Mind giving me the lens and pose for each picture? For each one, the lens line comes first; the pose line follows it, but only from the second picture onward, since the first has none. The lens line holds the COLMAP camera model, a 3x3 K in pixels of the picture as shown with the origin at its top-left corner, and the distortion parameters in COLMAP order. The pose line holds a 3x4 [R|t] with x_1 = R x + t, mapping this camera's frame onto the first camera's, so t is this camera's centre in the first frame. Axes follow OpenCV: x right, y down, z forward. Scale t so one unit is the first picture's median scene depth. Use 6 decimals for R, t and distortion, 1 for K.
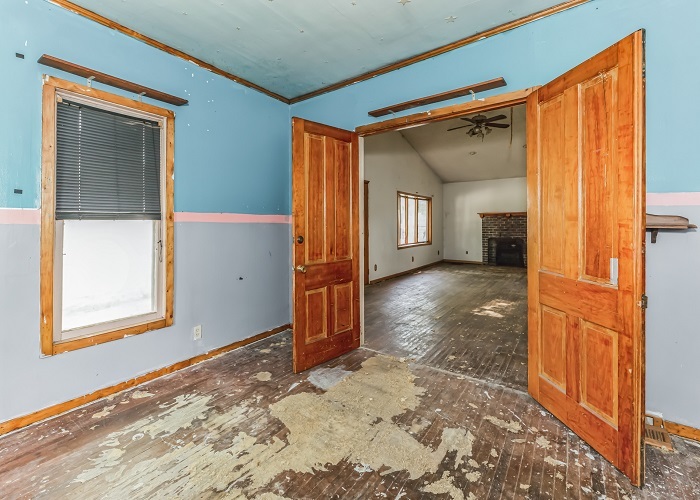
lens RADIAL K [[303.4, 0, 346.1], [0, 303.4, 240.8], [0, 0, 1]] dist [-0.002680, -0.000573]
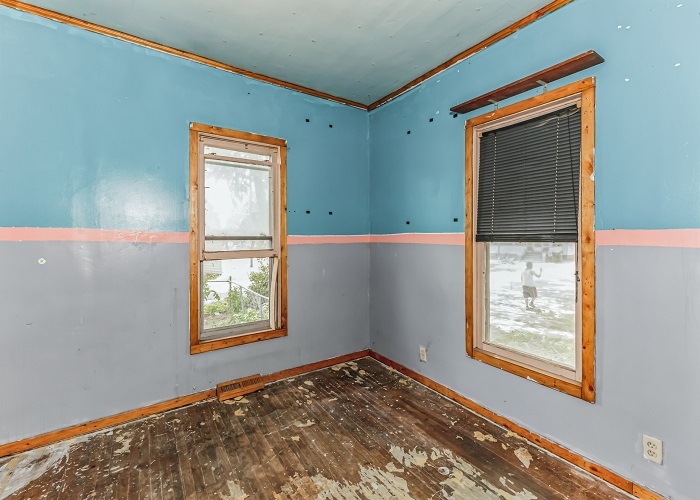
lens RADIAL K [[303.4, 0, 346.1], [0, 303.4, 240.8], [0, 0, 1]] dist [-0.002680, -0.000573]
pose [[-0.333993, 0.019521, -0.942373, 0.260433], [-0.048528, 0.998104, 0.037874, -0.084976], [0.941325, 0.058381, -0.332413, 0.846597]]
